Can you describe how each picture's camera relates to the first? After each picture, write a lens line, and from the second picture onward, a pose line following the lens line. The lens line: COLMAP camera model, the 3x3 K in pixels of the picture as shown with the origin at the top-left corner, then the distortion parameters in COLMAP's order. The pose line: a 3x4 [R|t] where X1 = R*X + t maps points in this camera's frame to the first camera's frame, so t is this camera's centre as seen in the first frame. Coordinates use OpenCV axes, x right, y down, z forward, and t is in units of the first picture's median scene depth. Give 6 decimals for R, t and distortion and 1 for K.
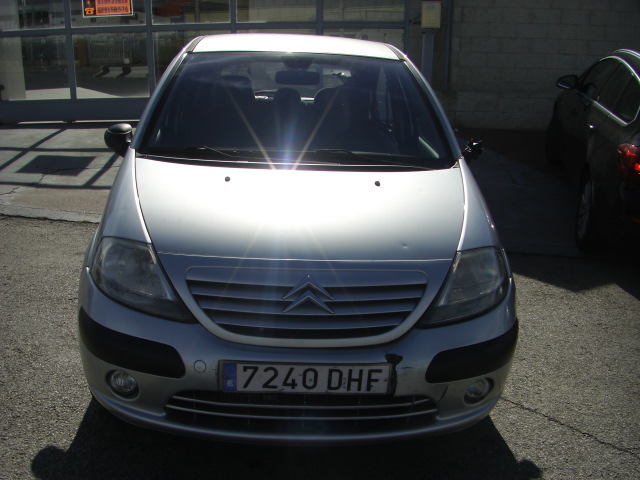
lens RADIAL K [[717.4, 0, 324.5], [0, 717.4, 238.2], [0, 0, 1]] dist [-0.134611, 0.000000]
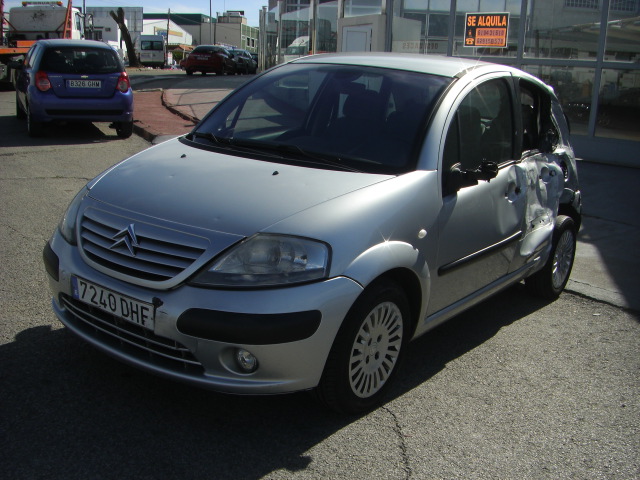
lens RADIAL K [[717.4, 0, 320.9], [0, 717.4, 243.0], [0, 0, 1]] dist [-0.134611, 0.000000]
pose [[0.782566, 0.172202, -0.598279, 0.999031], [-0.200496, 0.979497, 0.019673, -0.006127], [0.589400, 0.104557, 0.801047, 0.197472]]
